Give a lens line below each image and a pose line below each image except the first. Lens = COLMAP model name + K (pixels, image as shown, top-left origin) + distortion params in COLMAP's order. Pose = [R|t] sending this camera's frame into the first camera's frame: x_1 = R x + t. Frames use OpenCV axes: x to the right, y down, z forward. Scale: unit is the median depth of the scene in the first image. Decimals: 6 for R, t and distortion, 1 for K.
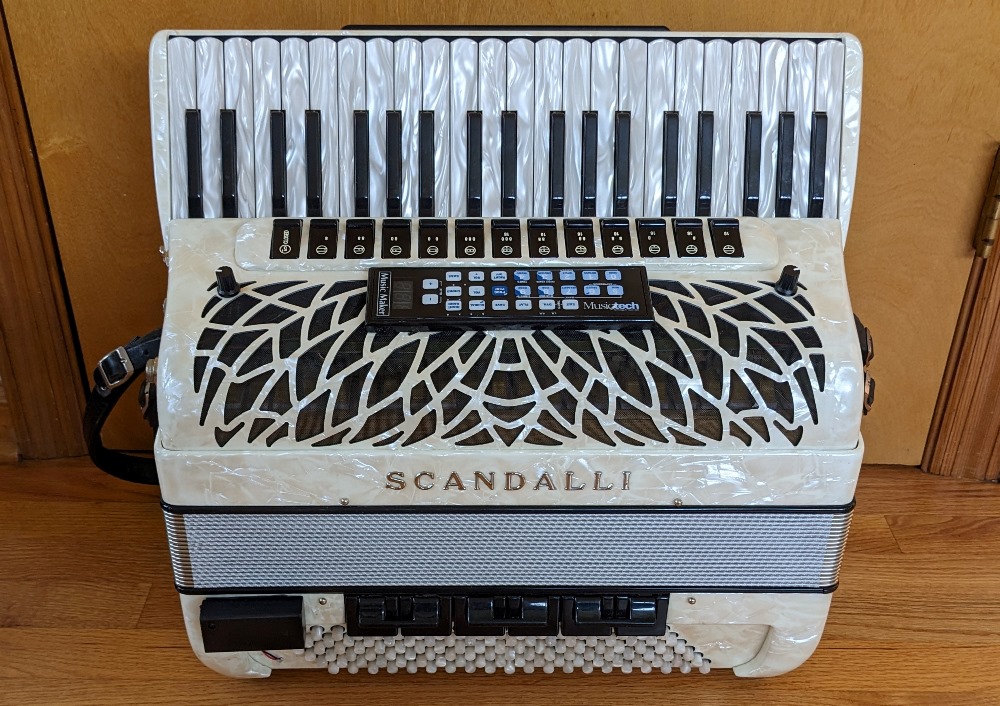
lens RADIAL K [[1196.4, 0, 477.1], [0, 1196.4, 449.3], [0, 0, 1]] dist [0.095437, -0.204127]
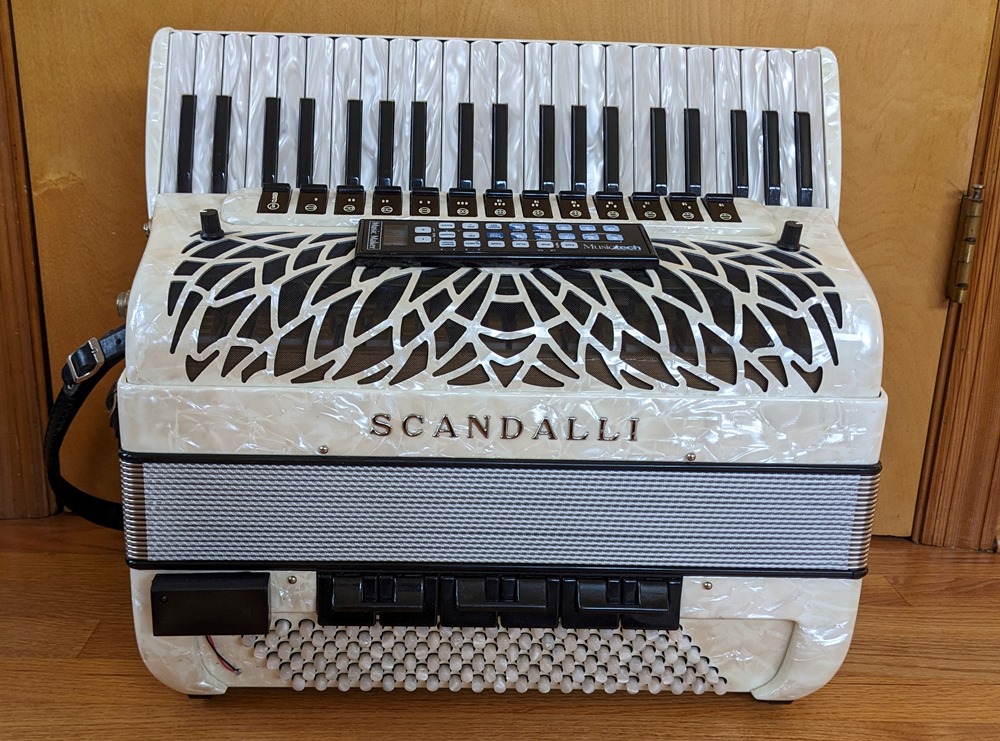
lens RADIAL K [[1081.5, 0, 453.7], [0, 1081.5, 398.0], [0, 0, 1]] dist [0.065015, -0.110835]
pose [[0.999638, 0.015458, 0.022016, -0.031325], [-0.008371, 0.956528, -0.291521, 0.245142], [-0.025565, 0.291232, 0.956311, 0.206207]]
